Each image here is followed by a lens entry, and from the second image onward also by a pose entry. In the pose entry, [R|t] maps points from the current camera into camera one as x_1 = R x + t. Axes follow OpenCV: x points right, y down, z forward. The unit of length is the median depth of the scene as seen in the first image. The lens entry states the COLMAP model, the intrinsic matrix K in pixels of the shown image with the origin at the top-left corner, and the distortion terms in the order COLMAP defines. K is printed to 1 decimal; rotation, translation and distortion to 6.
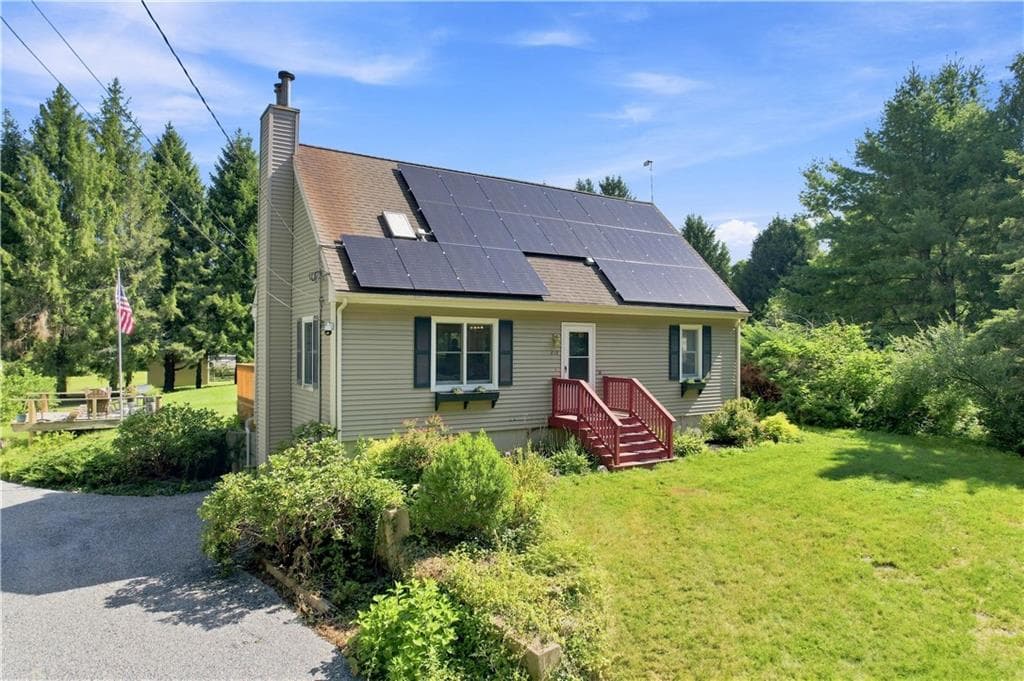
lens RADIAL K [[651.7, 0, 516.5], [0, 651.7, 341.9], [0, 0, 1]] dist [-0.071403, 0.062777]
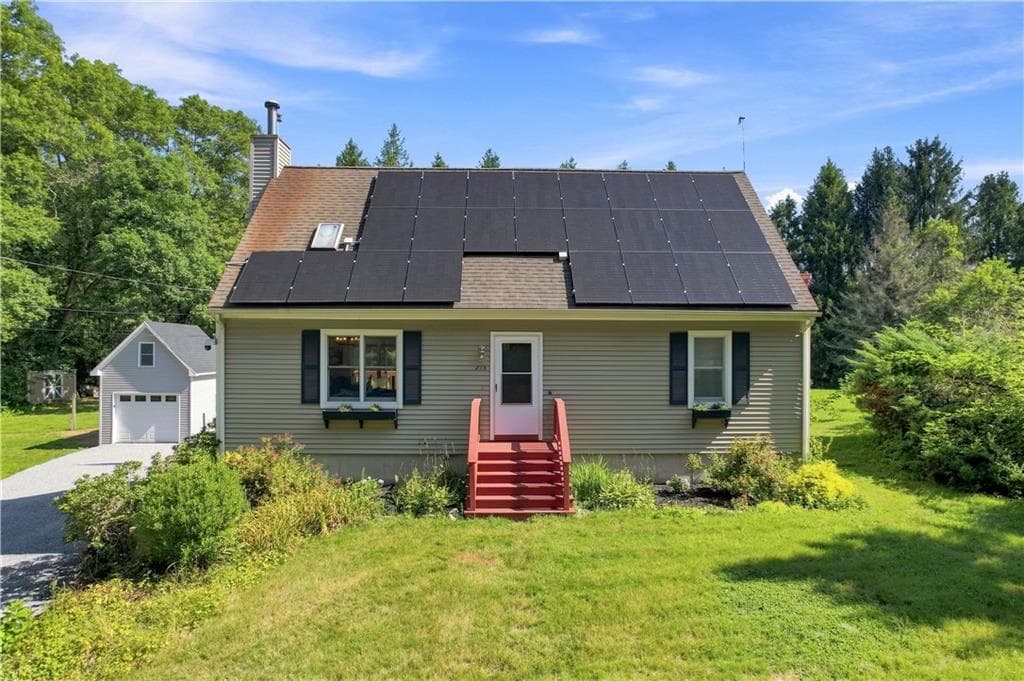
lens RADIAL K [[651.7, 0, 516.5], [0, 651.7, 341.9], [0, 0, 1]] dist [-0.071403, 0.062777]
pose [[0.855008, -0.006549, -0.518573, 0.574397], [0.004570, 0.999977, -0.005093, -0.013723], [0.518594, 0.001985, 0.855018, 0.314523]]
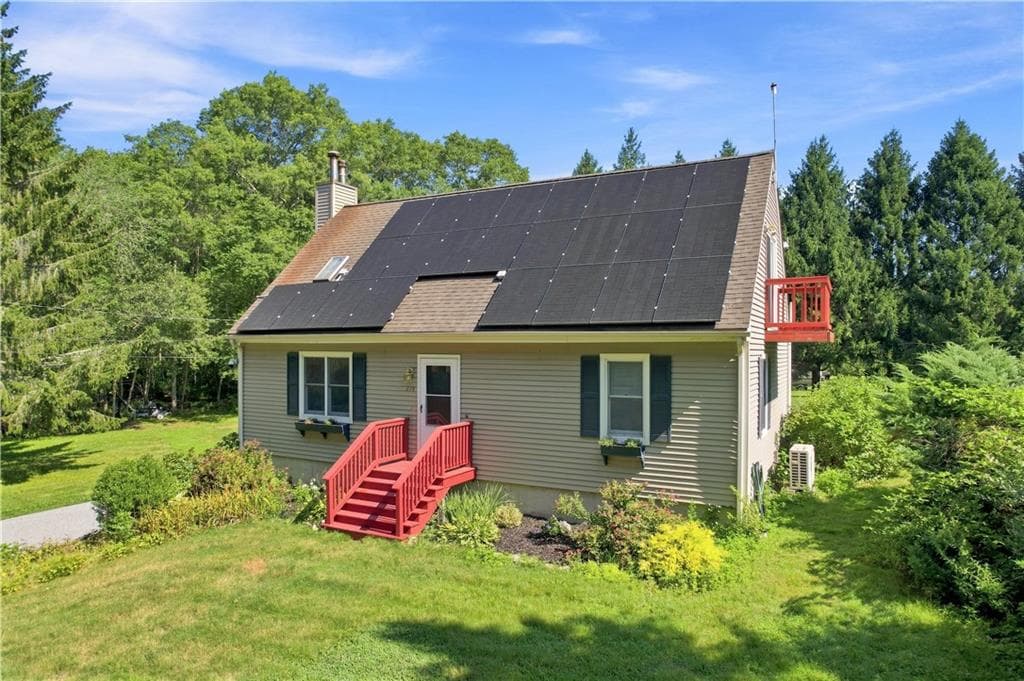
lens RADIAL K [[651.7, 0, 516.5], [0, 651.7, 341.9], [0, 0, 1]] dist [-0.071403, 0.062777]
pose [[0.485850, -0.010213, -0.873982, 0.960691], [0.006733, 0.999946, -0.007942, -0.041933], [0.874016, -0.002025, 0.485893, 0.740147]]
